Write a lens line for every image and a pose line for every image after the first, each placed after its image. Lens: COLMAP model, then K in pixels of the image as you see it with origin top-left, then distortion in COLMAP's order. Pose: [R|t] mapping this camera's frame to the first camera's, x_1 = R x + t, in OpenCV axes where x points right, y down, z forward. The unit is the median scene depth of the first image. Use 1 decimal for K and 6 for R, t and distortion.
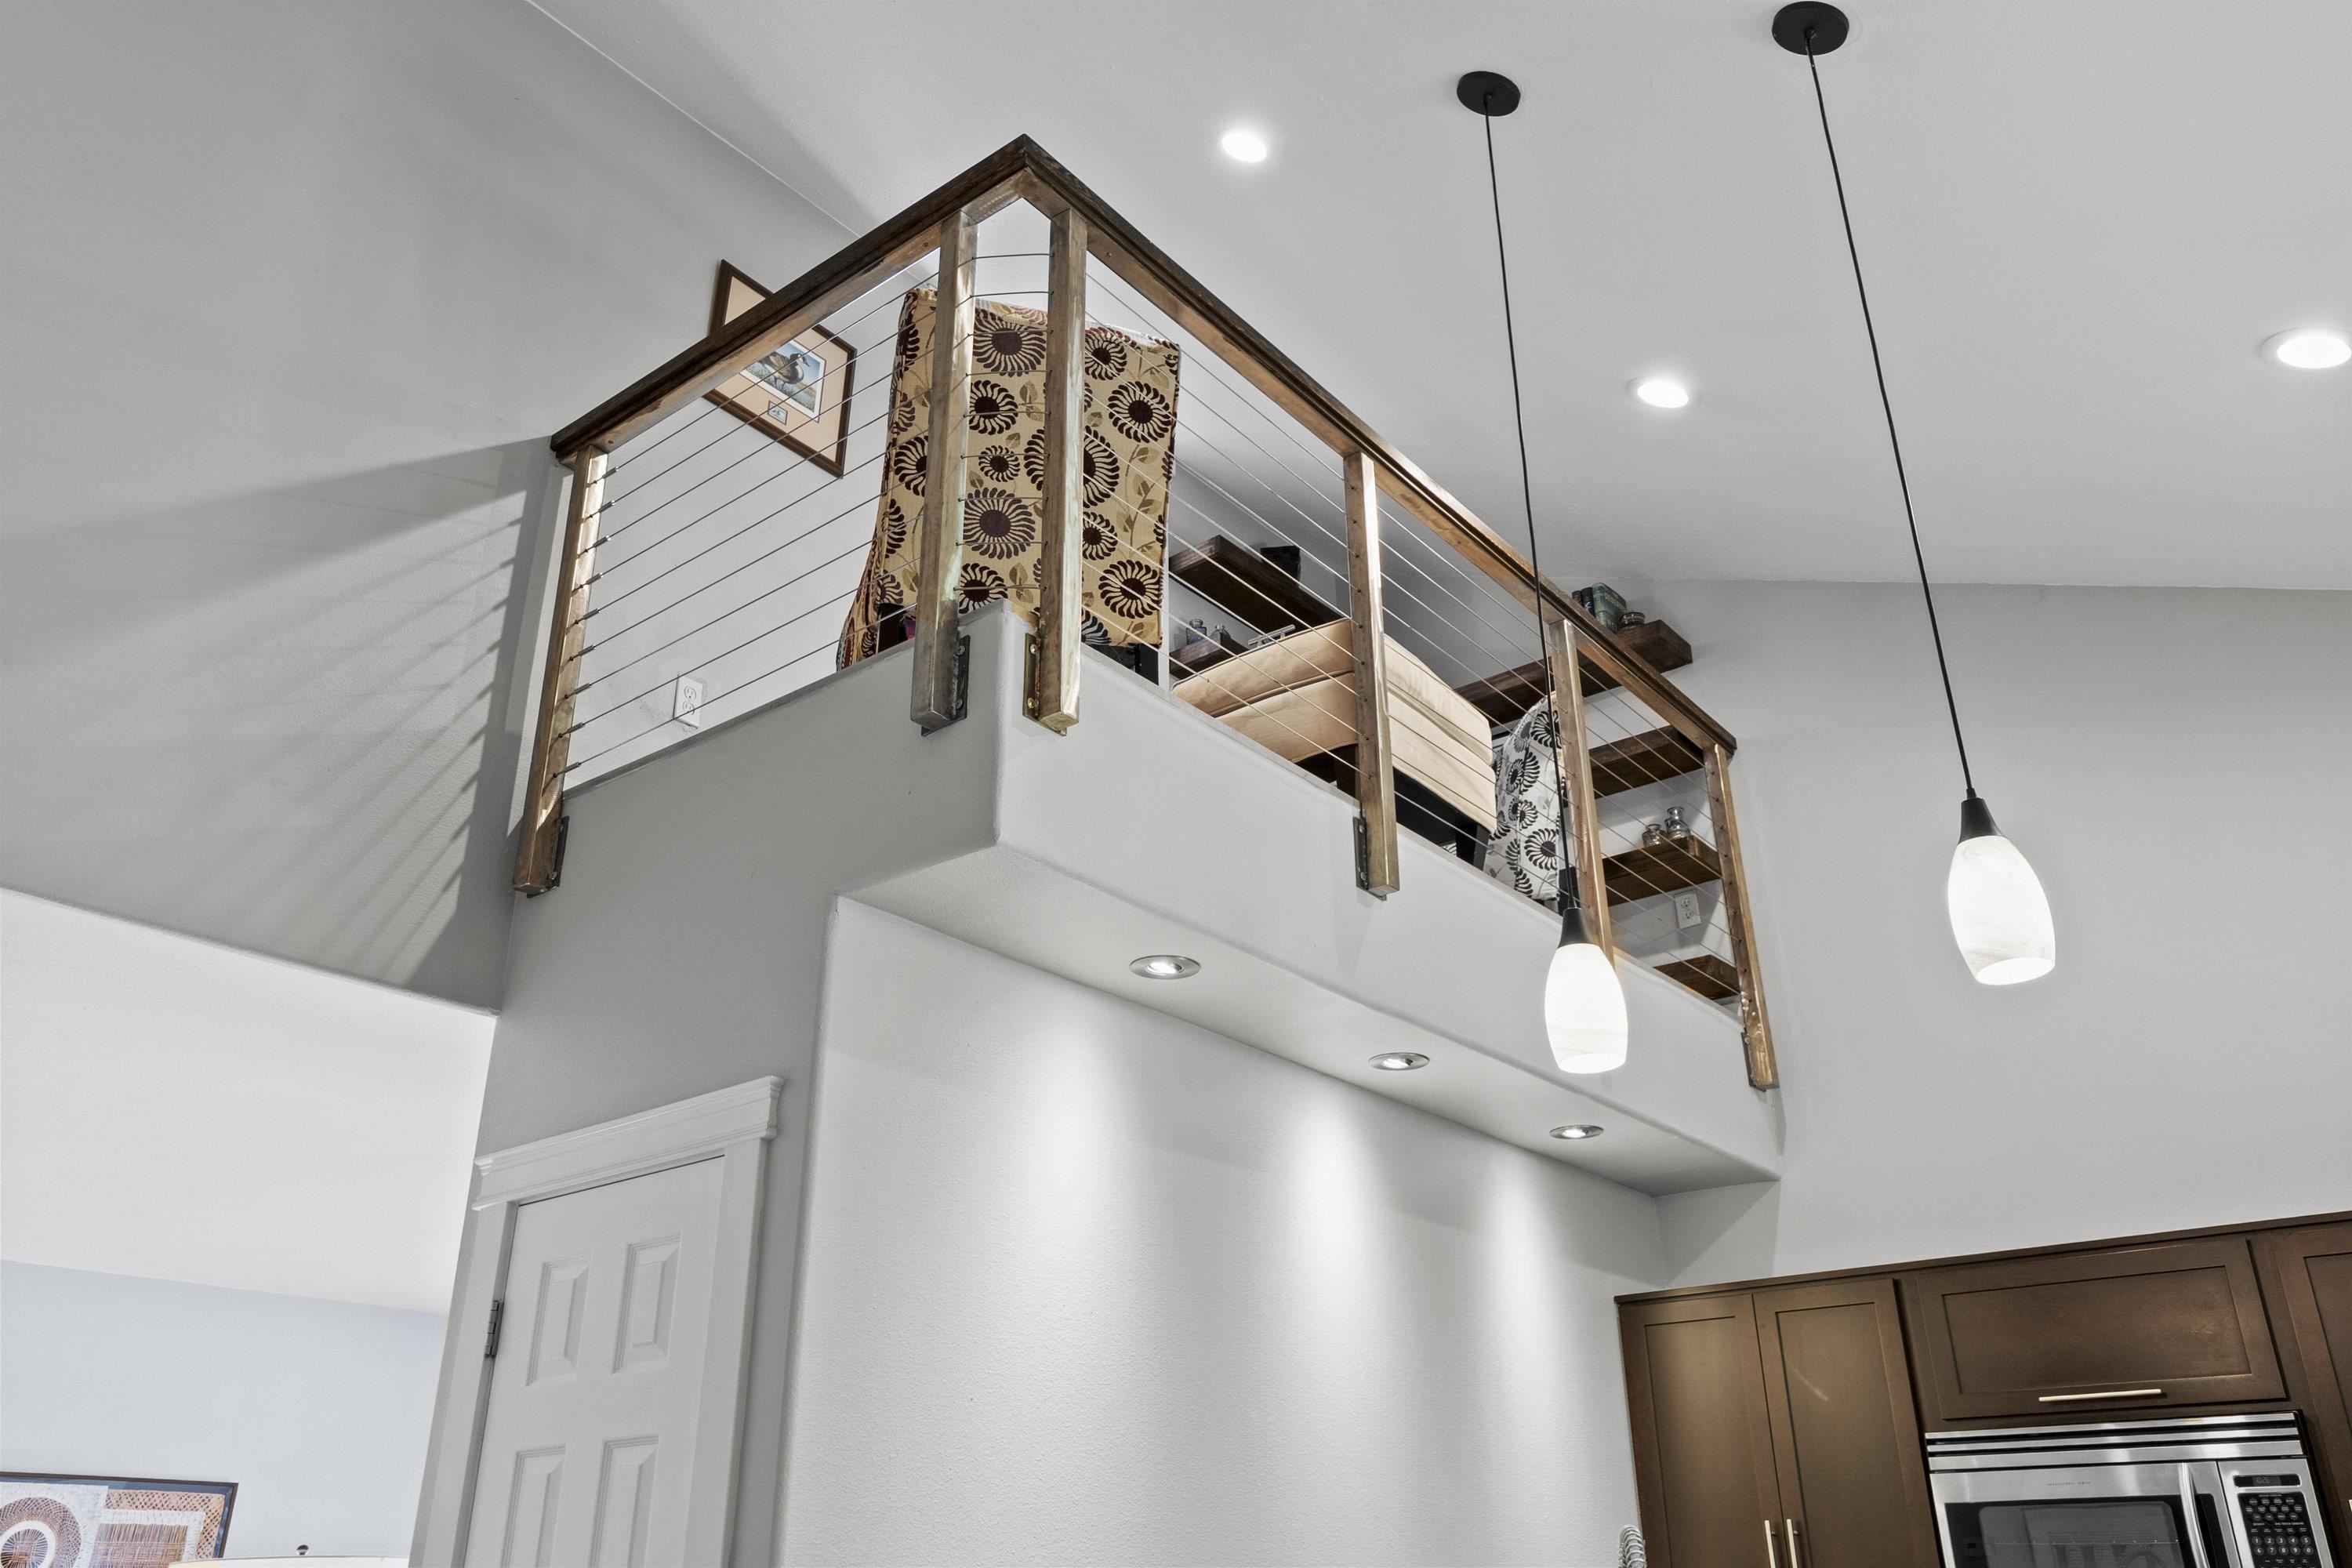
lens RADIAL K [[1821.0, 0, 1163.6], [0, 1821.0, 761.4], [0, 0, 1]] dist [-0.005185, 0.011551]
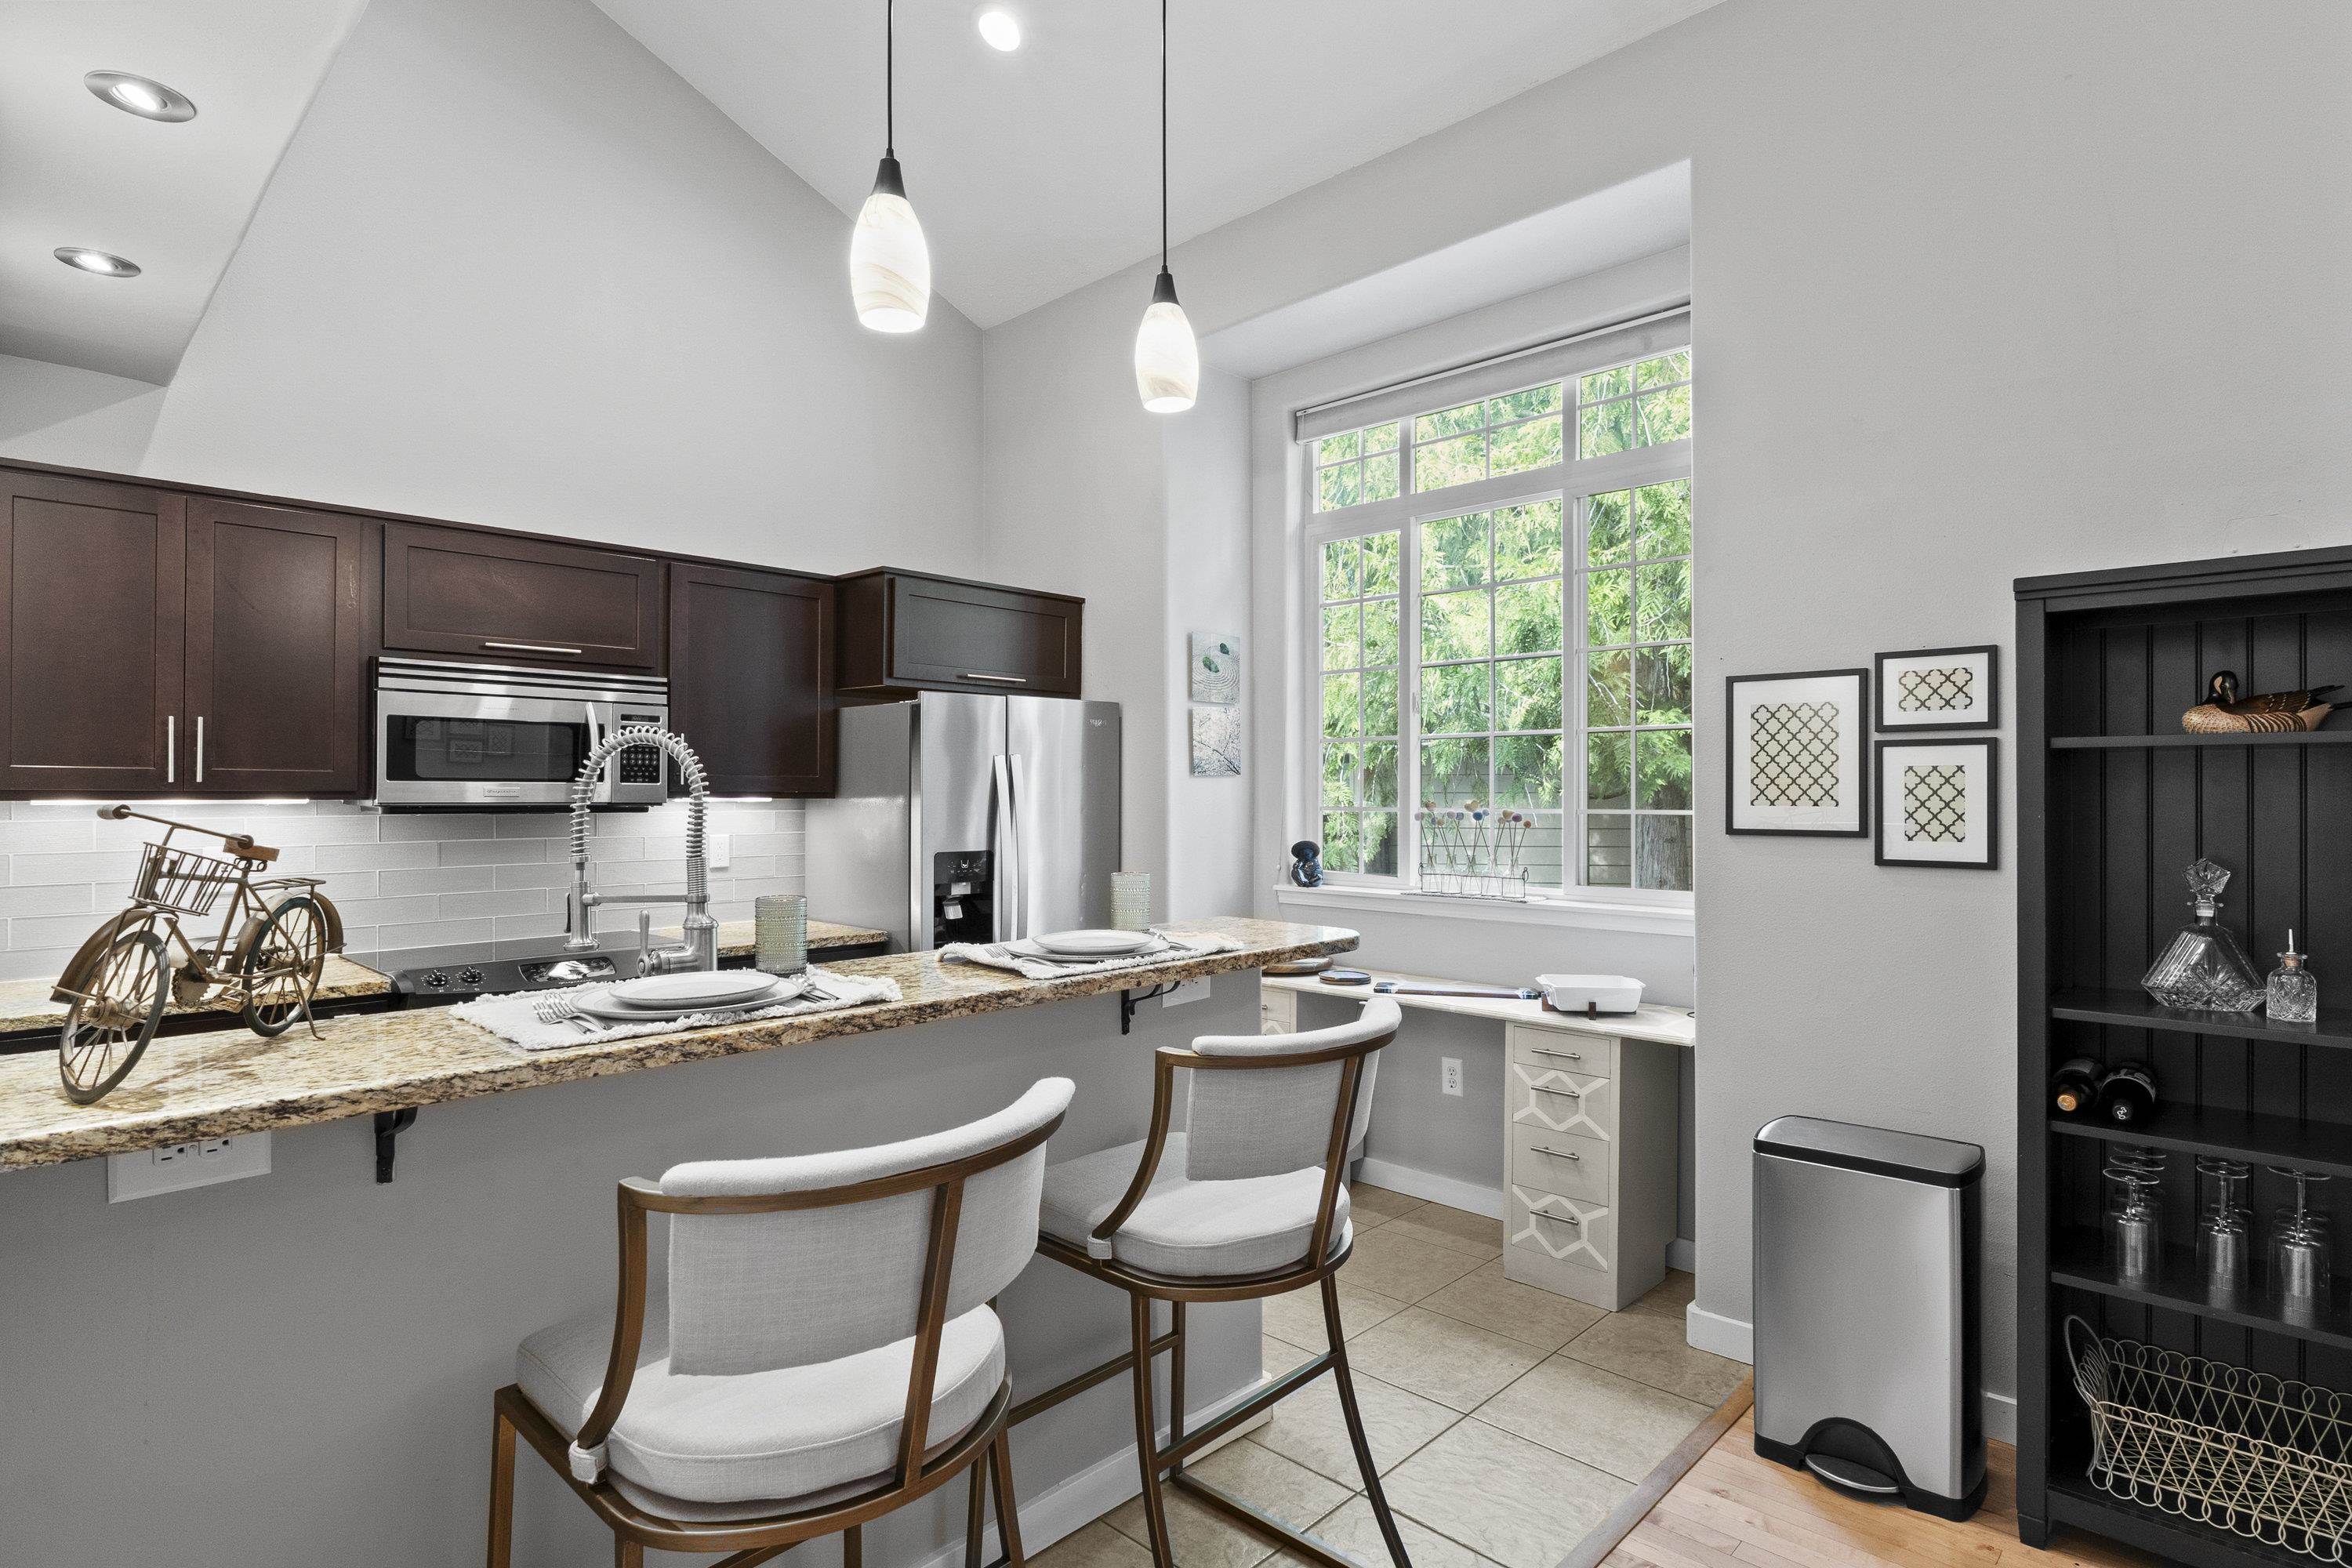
lens RADIAL K [[1196.9, 0, 1188.2], [0, 1196.9, 787.6], [0, 0, 1]] dist [0.000058, 0.001303]
pose [[0.081196, 0.007935, 0.996667, -0.307102], [-0.427163, 0.903753, 0.027604, 0.225423], [-0.900522, -0.427980, 0.076771, 0.494718]]
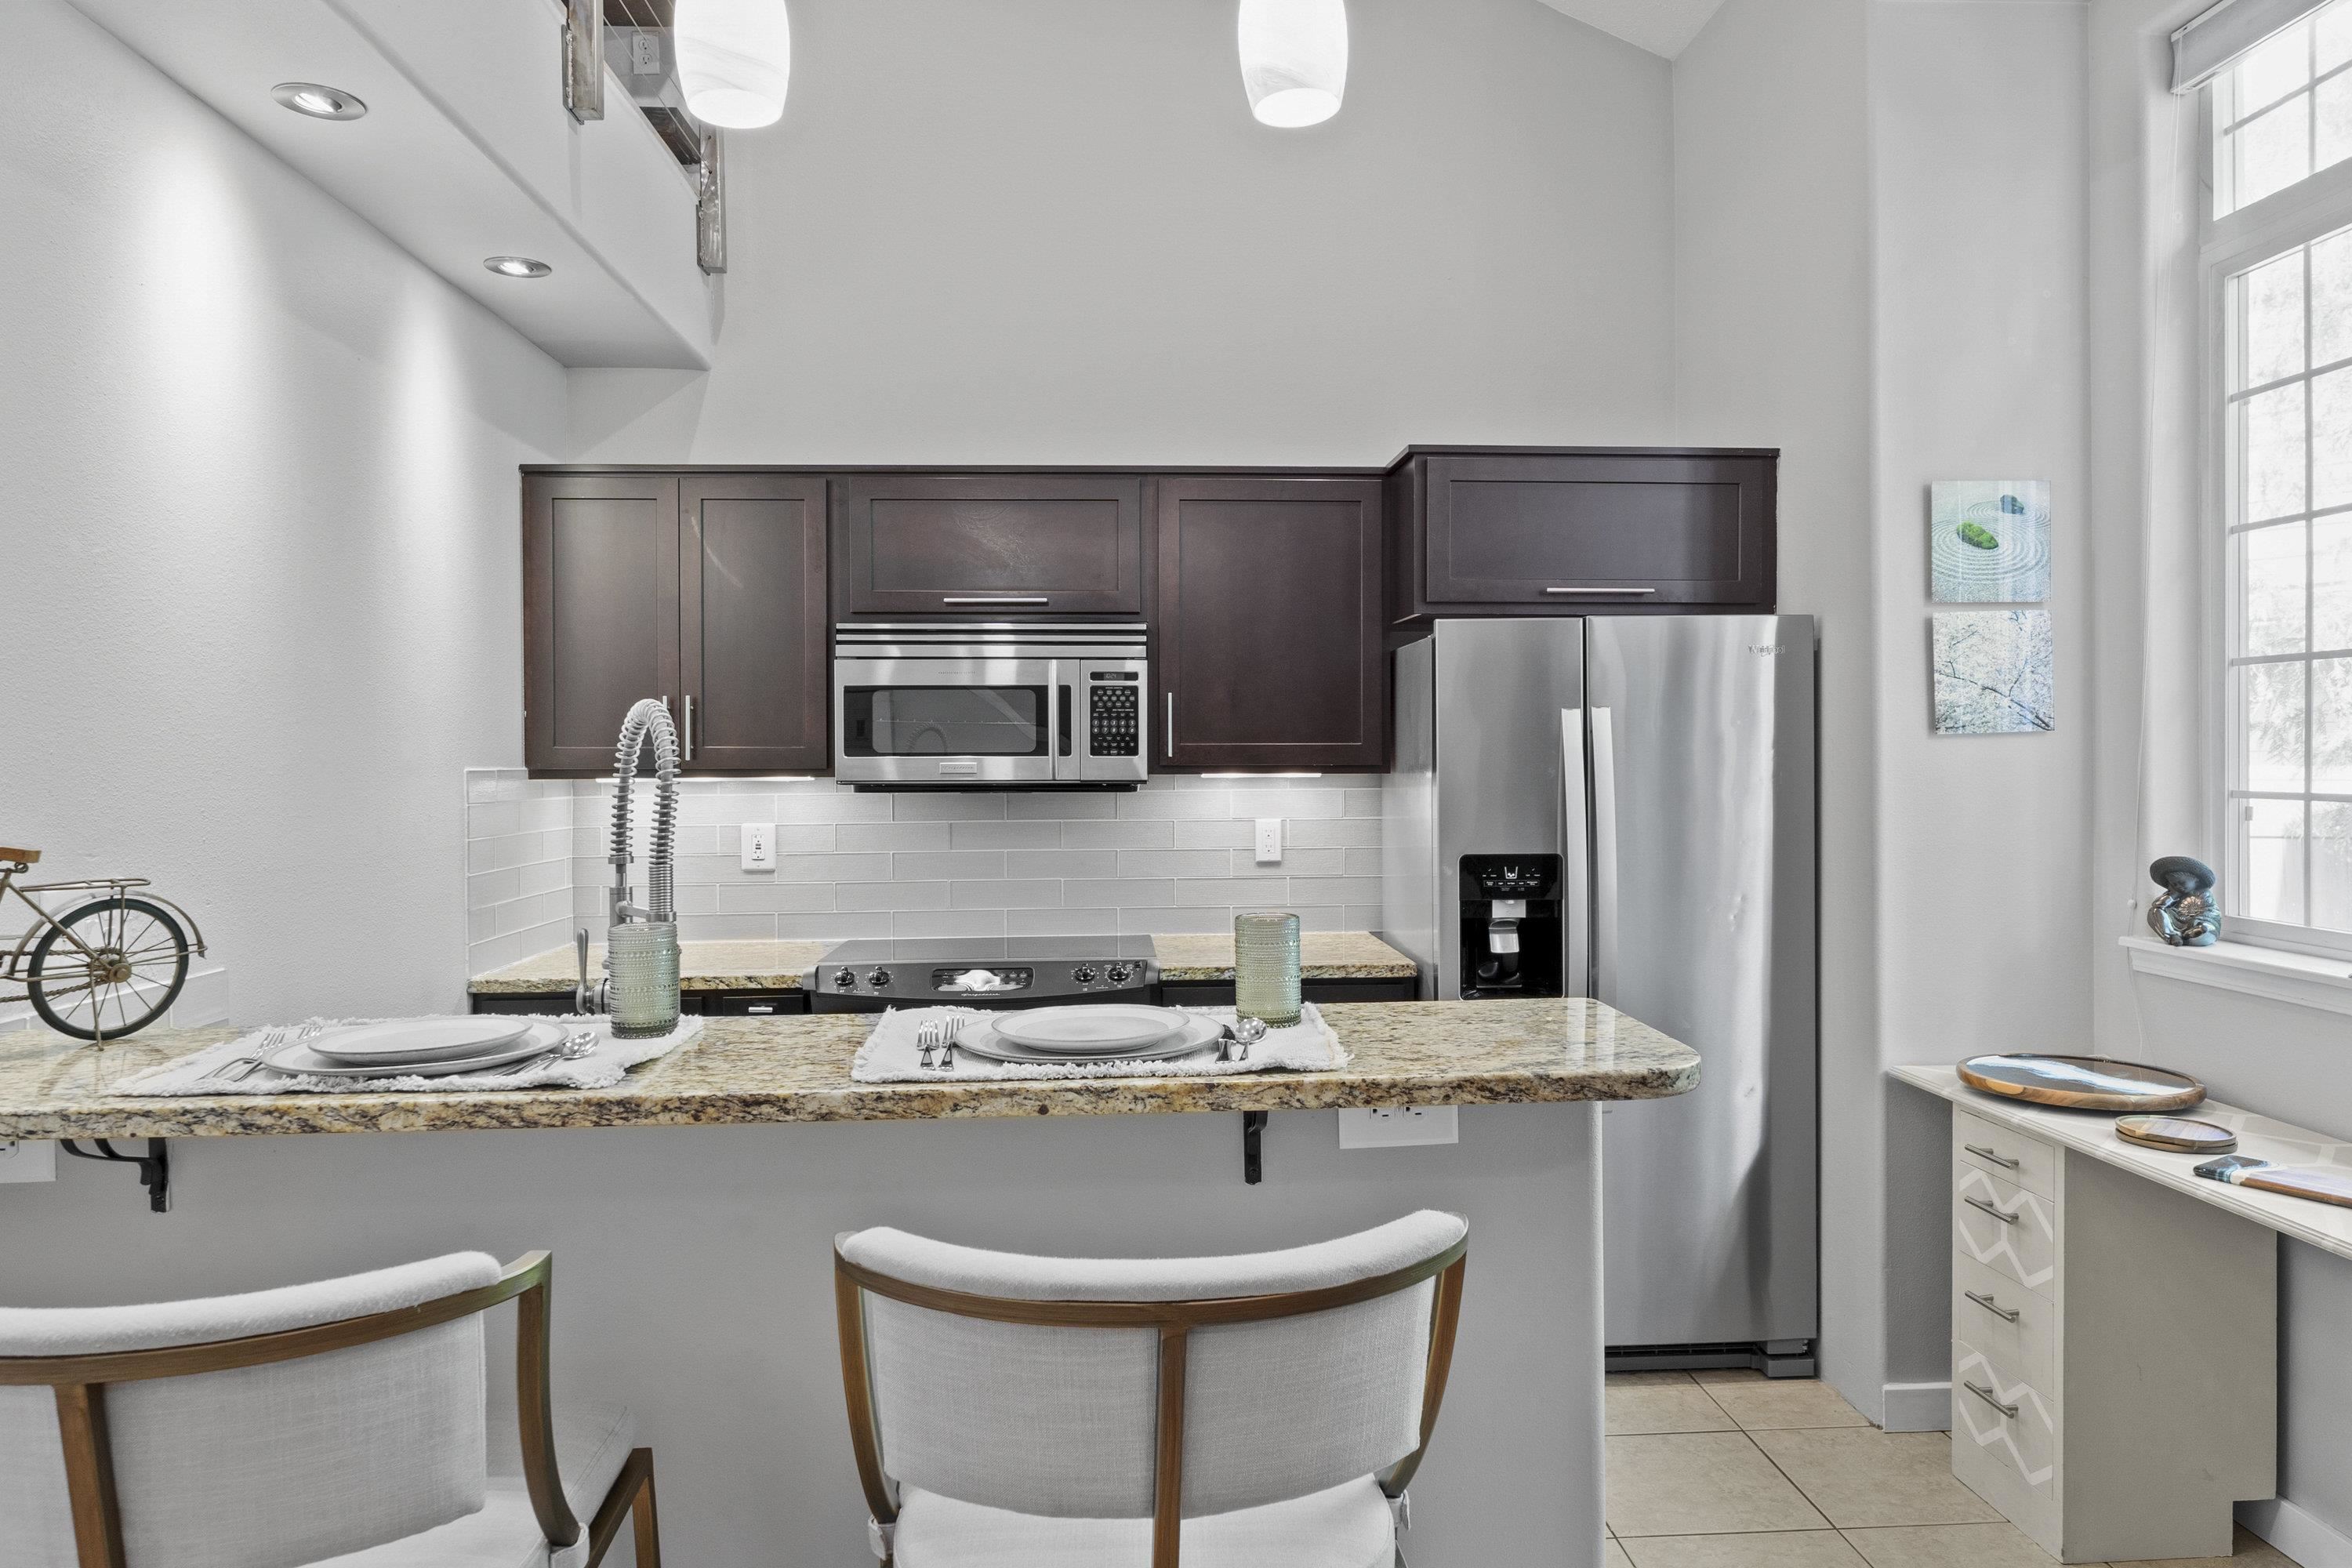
lens RADIAL K [[1536.5, 0, 1203.1], [0, 1536.5, 762.8], [0, 0, 1]] dist [0.000623, -0.000416]
pose [[0.732648, -0.004394, 0.680593, -0.031374], [-0.287695, 0.904250, 0.315538, 0.111107], [-0.616813, -0.426981, 0.661233, 0.272973]]
